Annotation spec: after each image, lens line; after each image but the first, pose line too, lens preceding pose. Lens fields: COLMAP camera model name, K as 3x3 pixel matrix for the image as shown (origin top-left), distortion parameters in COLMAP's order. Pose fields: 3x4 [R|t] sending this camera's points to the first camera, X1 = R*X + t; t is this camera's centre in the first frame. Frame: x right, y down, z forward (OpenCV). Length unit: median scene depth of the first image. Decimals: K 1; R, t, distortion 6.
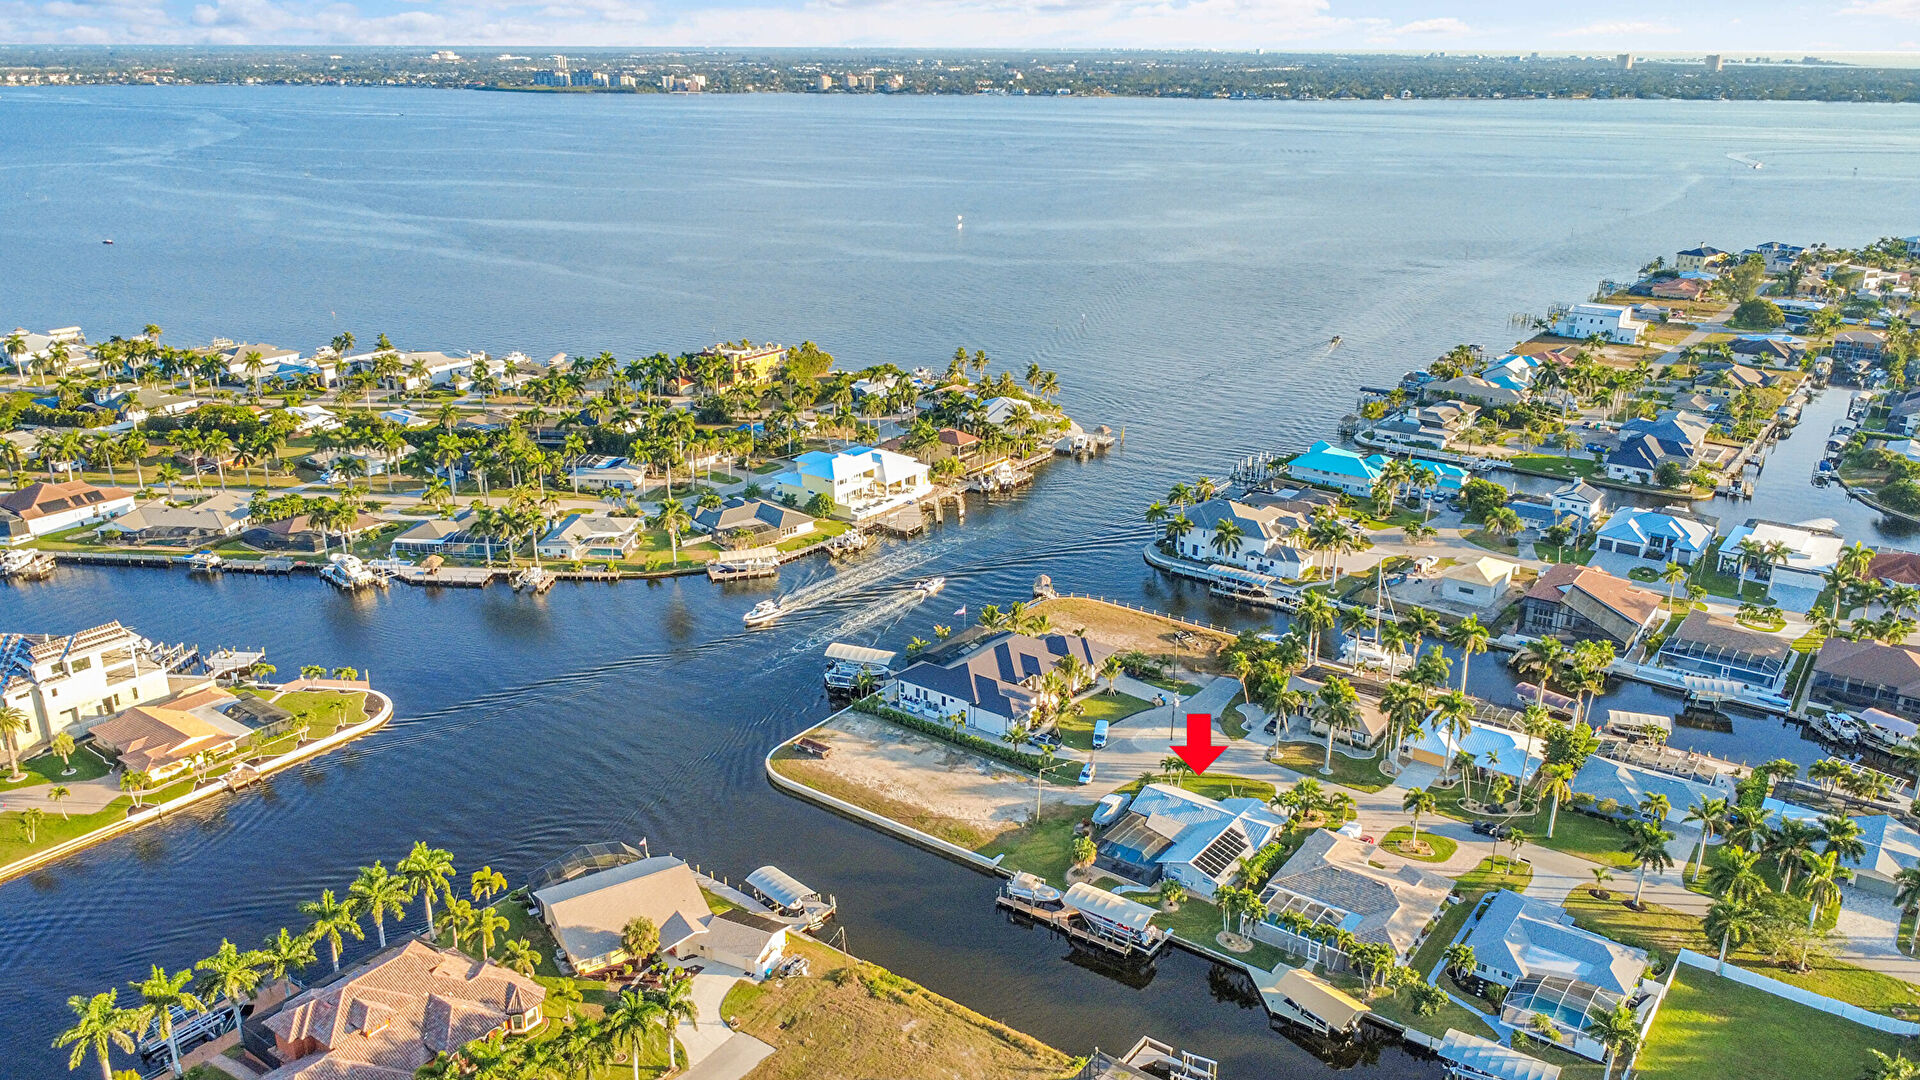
lens RADIAL K [[1438.5, 0, 956.7], [0, 1438.5, 539.3], [0, 0, 1]] dist [0.004009, -0.006482]
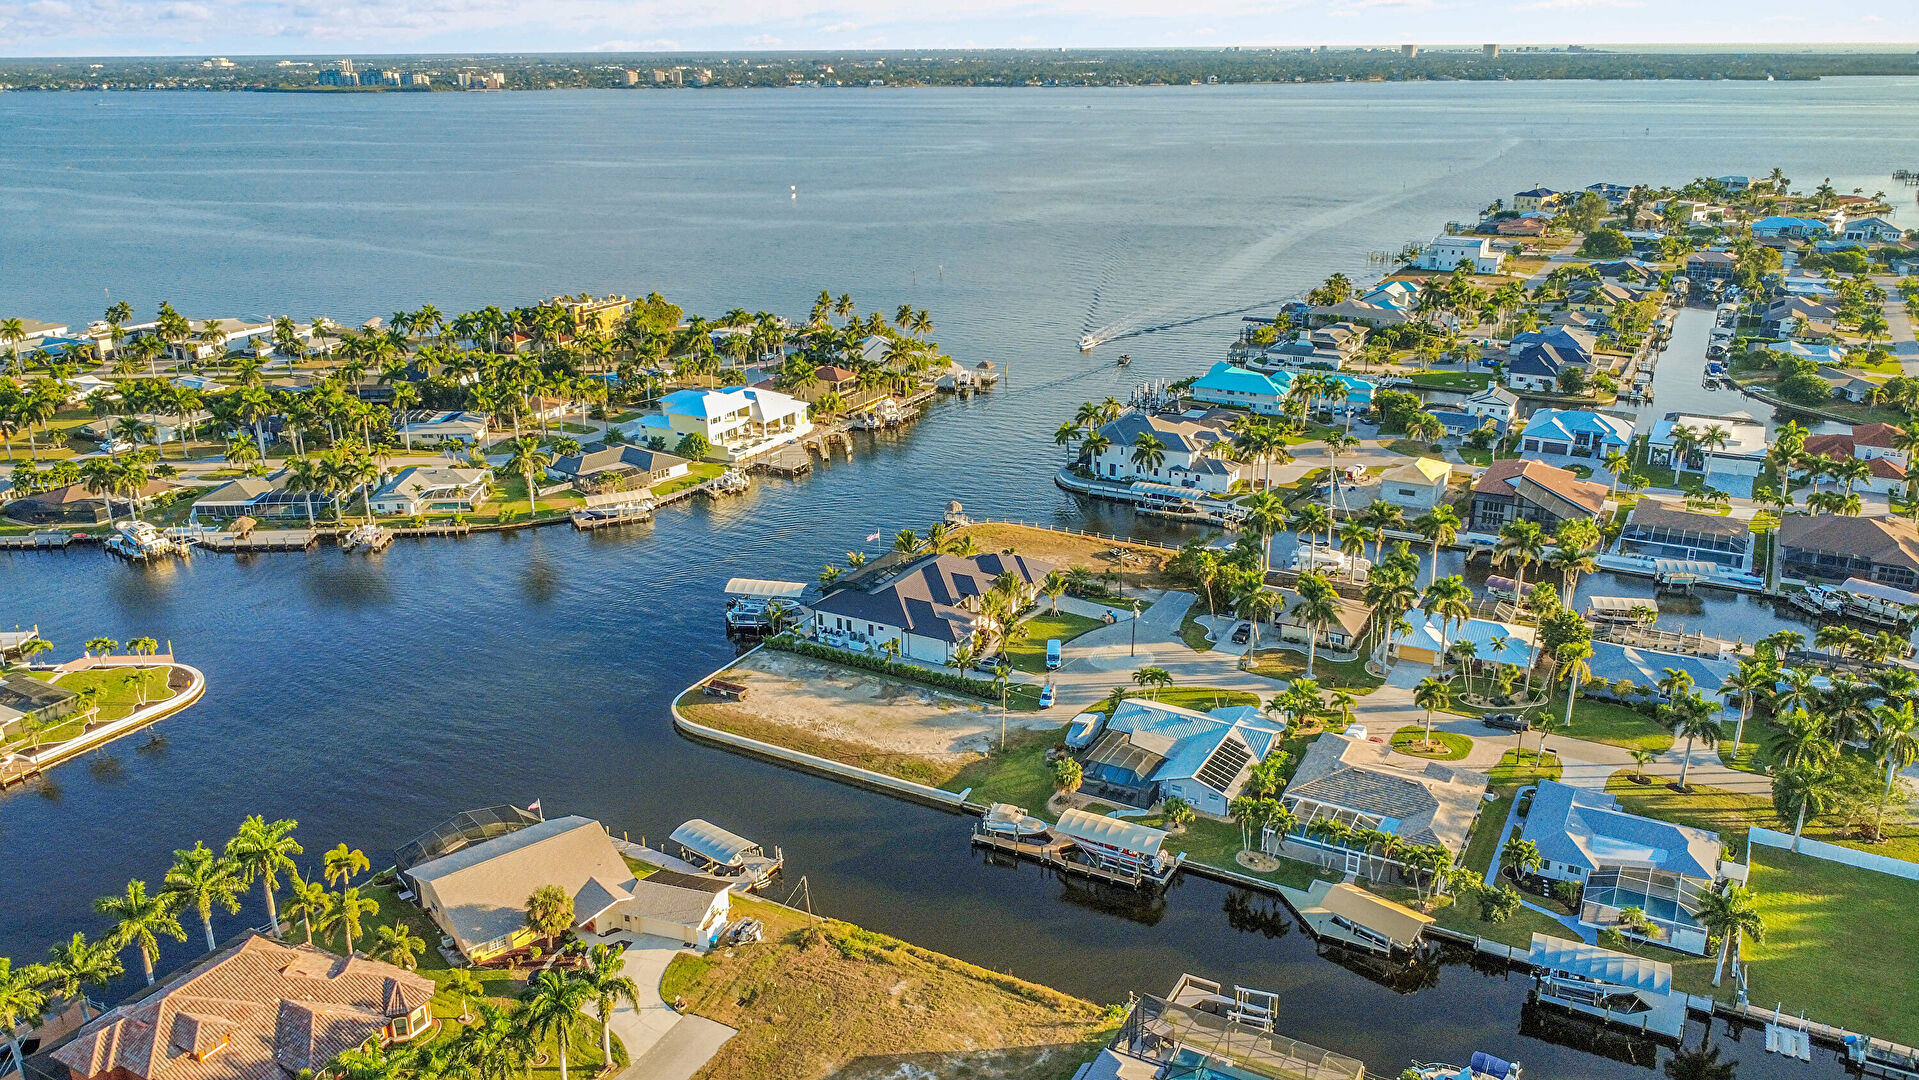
lens RADIAL K [[1437.8, 0, 956.2], [0, 1437.8, 539.3], [0, 0, 1]] dist [0.004009, -0.006482]
pose [[0.991660, -0.052999, 0.117480, -0.053800], [0.053183, 0.998584, 0.001570, 0.055281], [-0.117397, 0.004691, 0.993074, 0.121177]]
